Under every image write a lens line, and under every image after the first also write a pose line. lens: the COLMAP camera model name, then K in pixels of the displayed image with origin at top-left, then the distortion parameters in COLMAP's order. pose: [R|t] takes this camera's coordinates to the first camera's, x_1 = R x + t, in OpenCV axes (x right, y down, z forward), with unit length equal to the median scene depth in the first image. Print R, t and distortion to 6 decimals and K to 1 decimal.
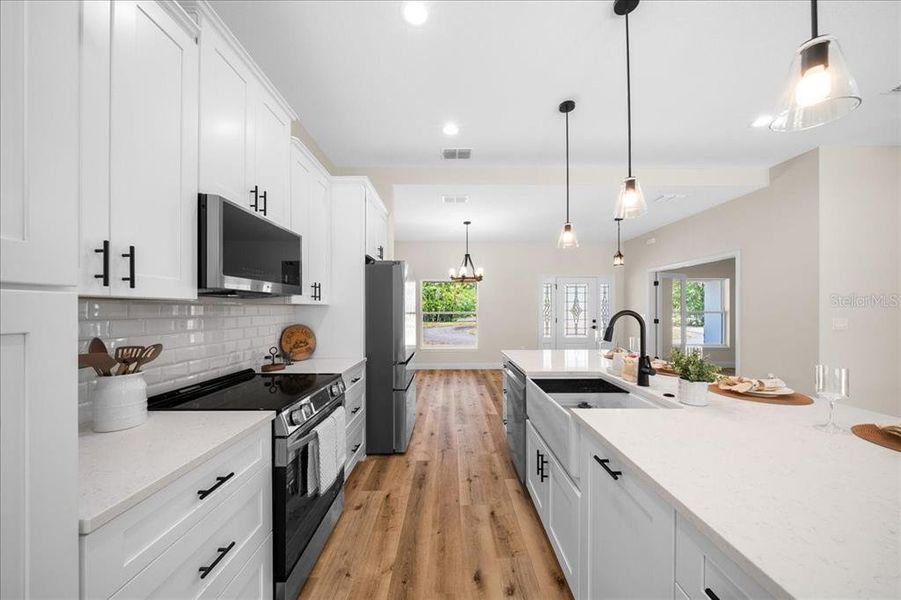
lens RADIAL K [[313.1, 0, 452.0], [0, 313.1, 308.8], [0, 0, 1]] dist [-0.007064, -0.000016]
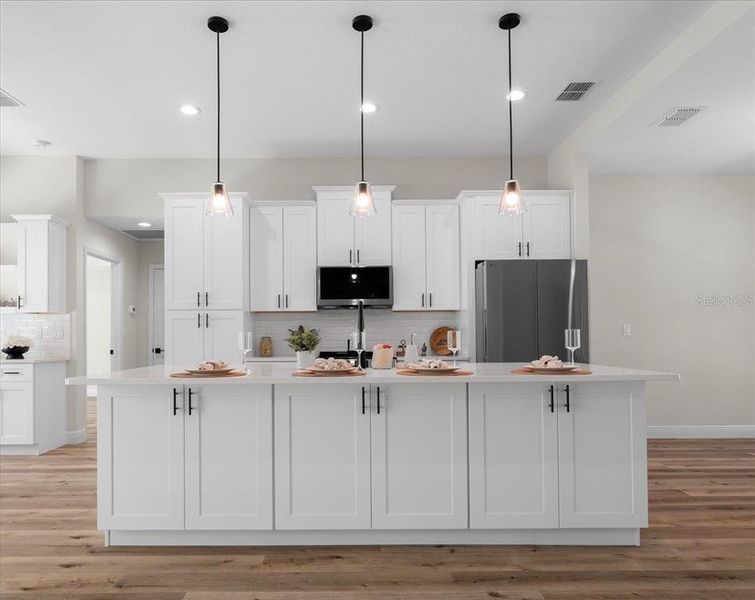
lens RADIAL K [[502.8, 0, 346.3], [0, 502.8, 330.6], [0, 0, 1]] dist [-0.001791, -0.001213]
pose [[-0.004149, -0.011075, -0.999930, 1.856479], [0.009149, 0.999896, -0.011112, 0.102350], [0.999950, -0.009194, -0.004048, 0.742747]]
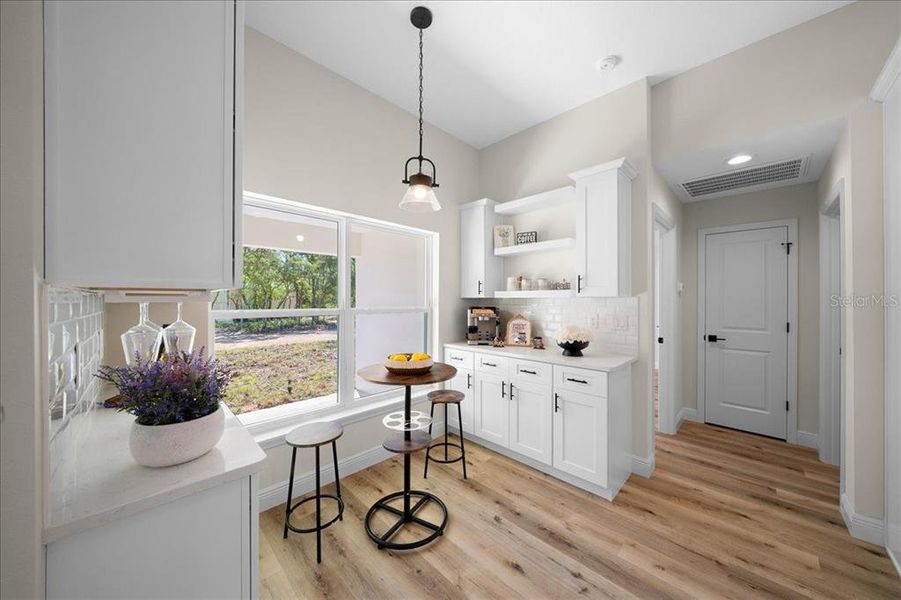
lens RADIAL K [[309.8, 0, 453.4], [0, 309.8, 299.7], [0, 0, 1]] dist [-0.002314, -0.000139]
pose [[-0.704765, 0.001002, -0.709440, 0.678401], [0.002452, 0.999996, -0.001023, -0.008669], [0.709437, -0.002460, -0.704765, -0.285265]]
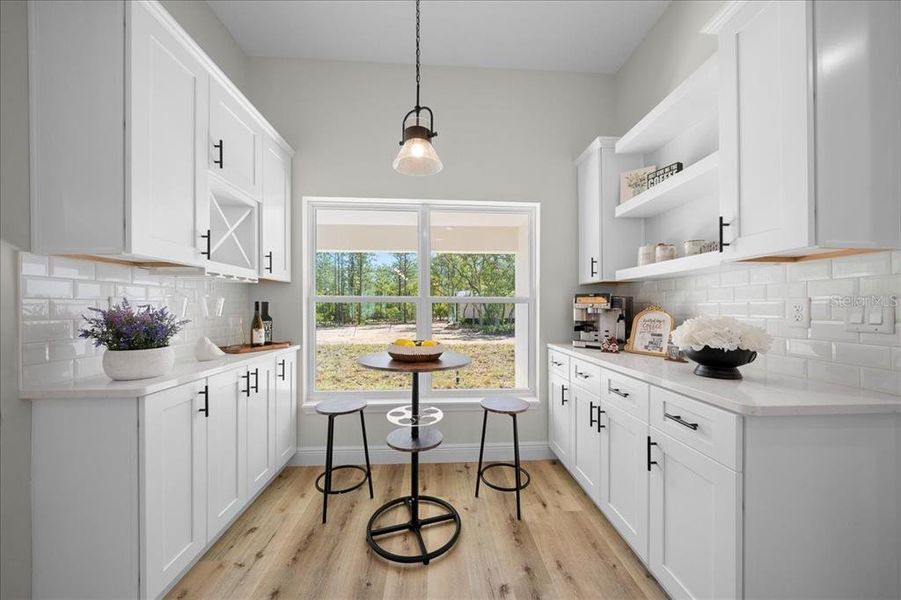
lens RADIAL K [[313.1, 0, 452.0], [0, 313.1, 308.8], [0, 0, 1]] dist [-0.007064, -0.000016]
pose [[-0.998649, 0.002995, -0.051873, 0.105291], [0.002919, 0.999995, 0.001548, 0.064150], [0.051878, 0.001394, -0.998652, -0.217972]]
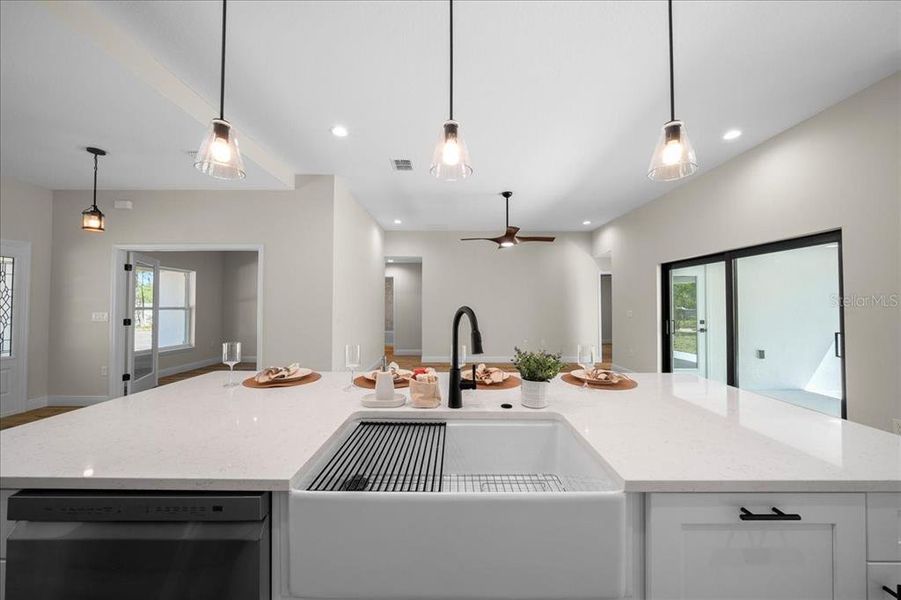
lens RADIAL K [[316.3, 0, 452.6], [0, 316.3, 302.1], [0, 0, 1]] dist [-0.008854, -0.000037]
pose [[0.002574, 0.012028, 0.999924, -0.115398], [-0.004198, 0.999919, -0.012017, 0.003746], [-0.999988, -0.004167, 0.002624, 0.782176]]
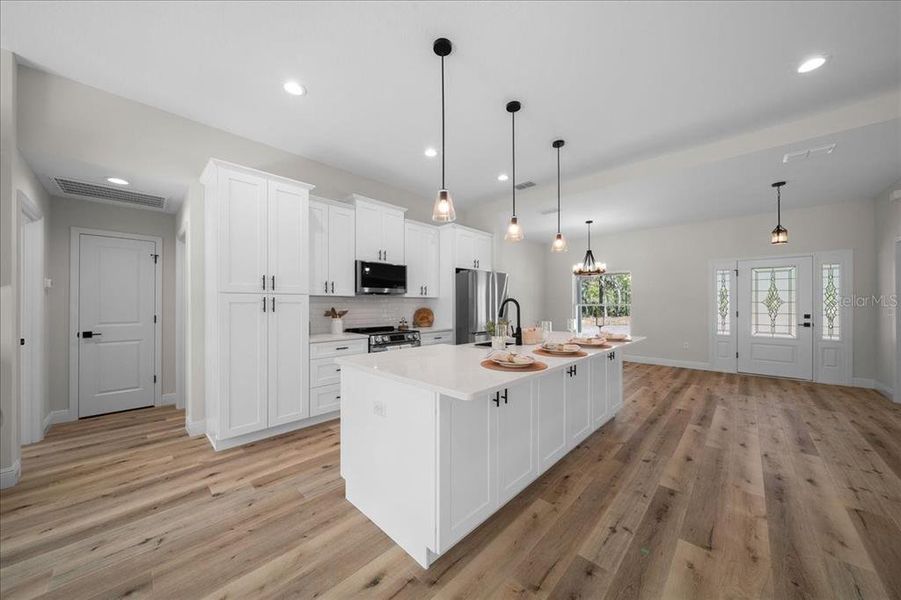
lens RADIAL K [[310.9, 0, 453.1], [0, 310.9, 302.6], [0, 0, 1]] dist [-0.004548, -0.000101]
pose [[0.722398, -0.000850, -0.691477, 1.148931], [0.000964, 1.000000, -0.000222, 0.021029], [0.691477, -0.000506, 0.722399, -0.300429]]
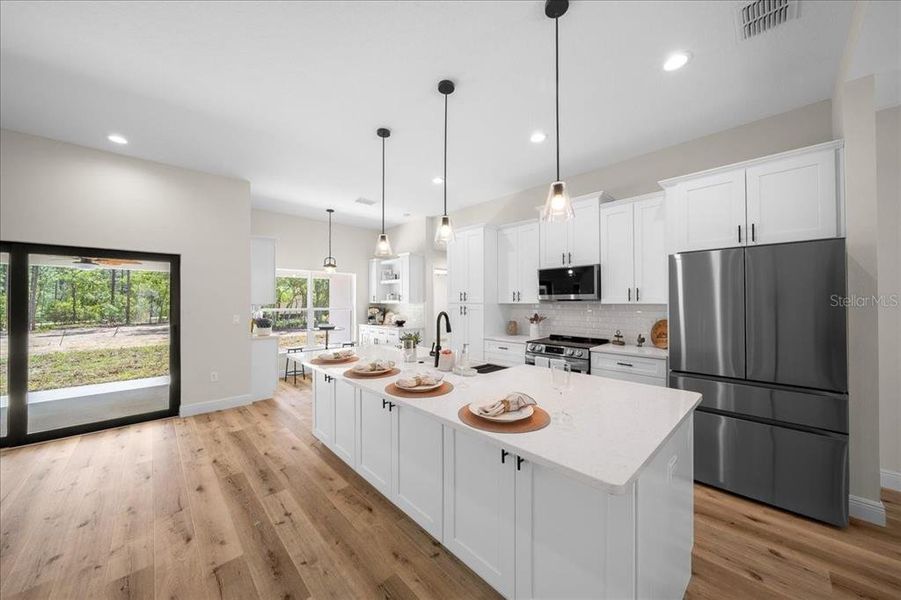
lens RADIAL K [[310.9, 0, 453.1], [0, 310.9, 302.6], [0, 0, 1]] dist [-0.004548, -0.000101]
pose [[-0.721150, 0.007328, -0.692741, 1.177847], [0.005871, 0.999973, 0.004465, -0.034358], [0.692755, -0.000847, -0.721173, 1.581687]]
